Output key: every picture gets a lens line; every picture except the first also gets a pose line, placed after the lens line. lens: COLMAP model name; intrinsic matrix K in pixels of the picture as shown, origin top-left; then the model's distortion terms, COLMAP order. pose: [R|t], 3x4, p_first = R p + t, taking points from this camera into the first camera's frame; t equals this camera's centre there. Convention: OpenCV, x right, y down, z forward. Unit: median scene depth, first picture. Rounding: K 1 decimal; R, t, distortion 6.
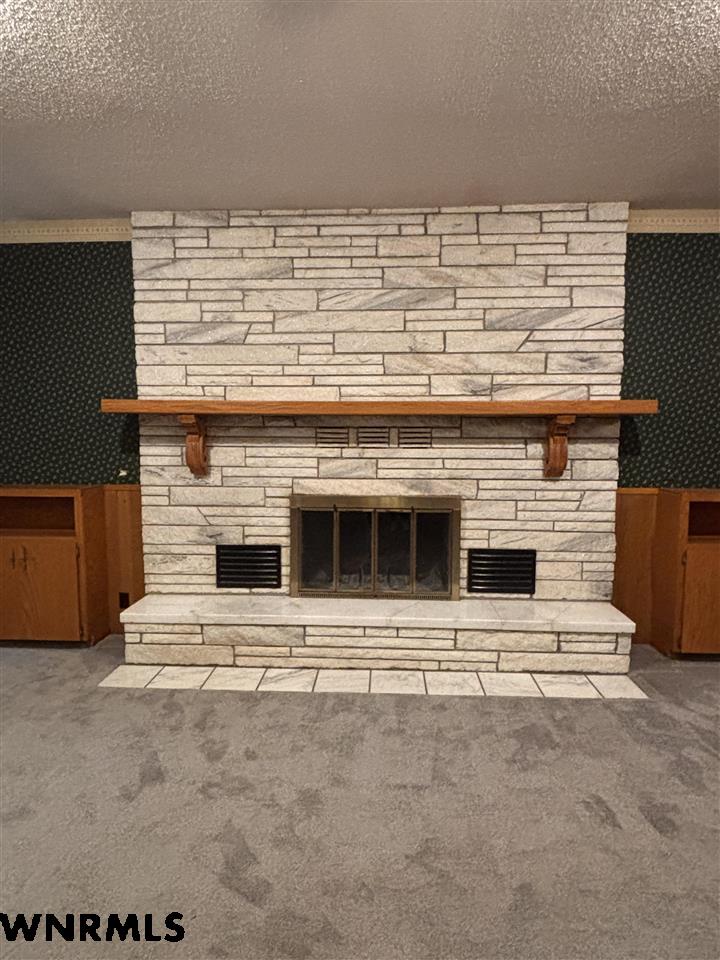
lens RADIAL K [[582.4, 0, 352.5], [0, 582.4, 476.5], [0, 0, 1]] dist [0.027433, -0.025099]
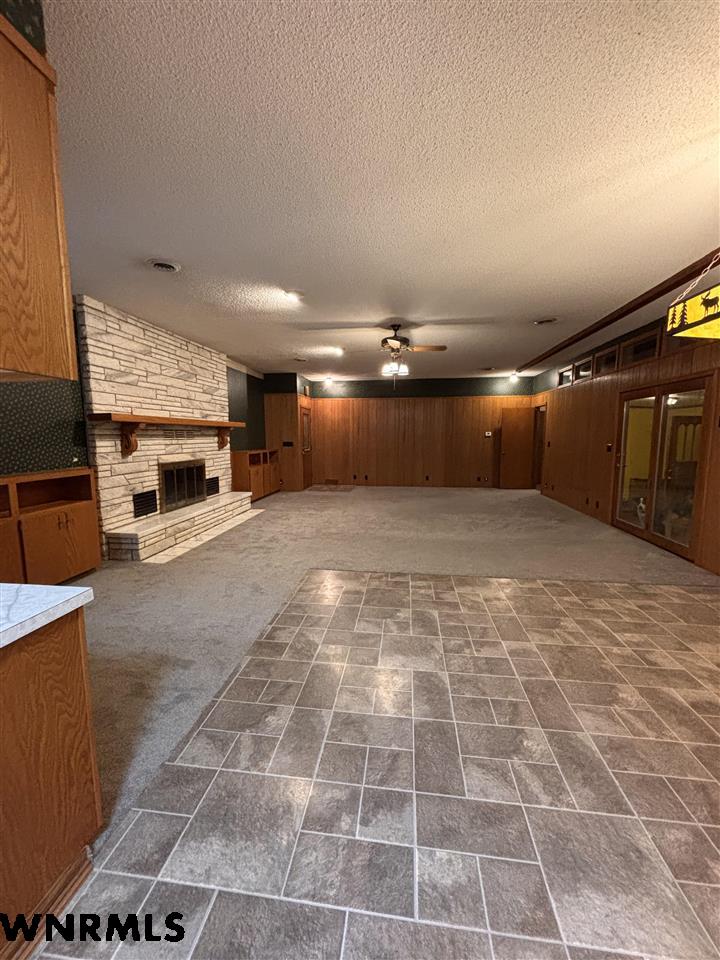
lens RADIAL K [[386.0, 0, 359.6], [0, 386.0, 478.6], [0, 0, 1]] dist [-0.000998, -0.000307]
pose [[0.075105, -0.114054, 0.990631, -1.421230], [0.093718, 0.989847, 0.106859, 0.005235], [-0.992762, 0.084815, 0.085032, 0.200237]]
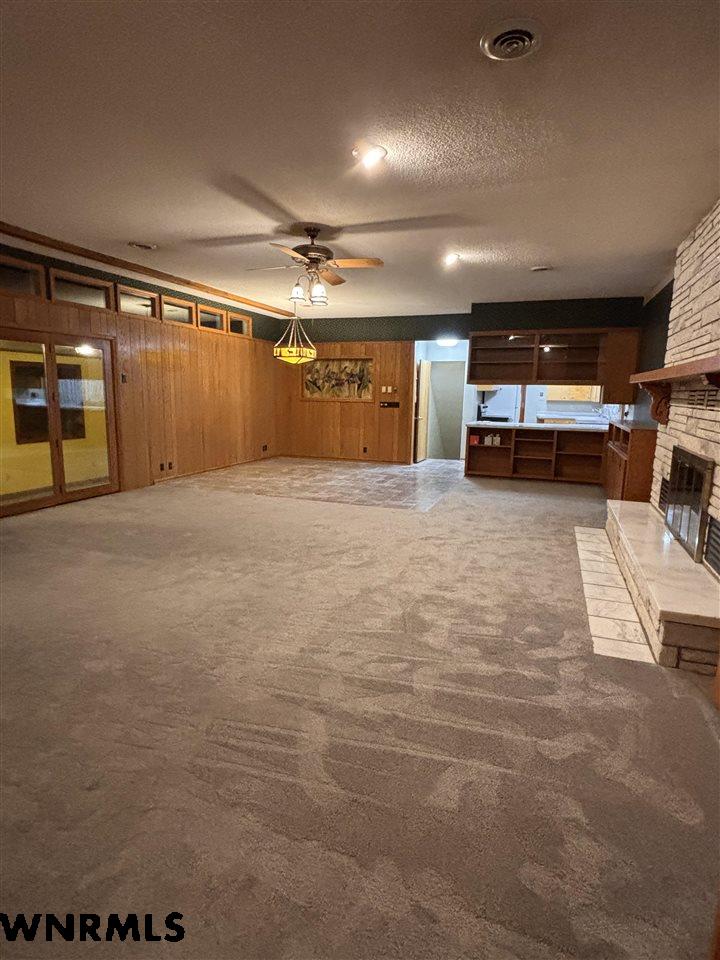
lens RADIAL K [[521.3, 0, 365.4], [0, 521.3, 479.7], [0, 0, 1]] dist [-0.004045, -0.006625]
pose [[-0.293500, 0.154009, -0.943472, 1.201813], [-0.109465, 0.975031, 0.193214, -0.039790], [0.949671, 0.159985, -0.269313, 0.686363]]
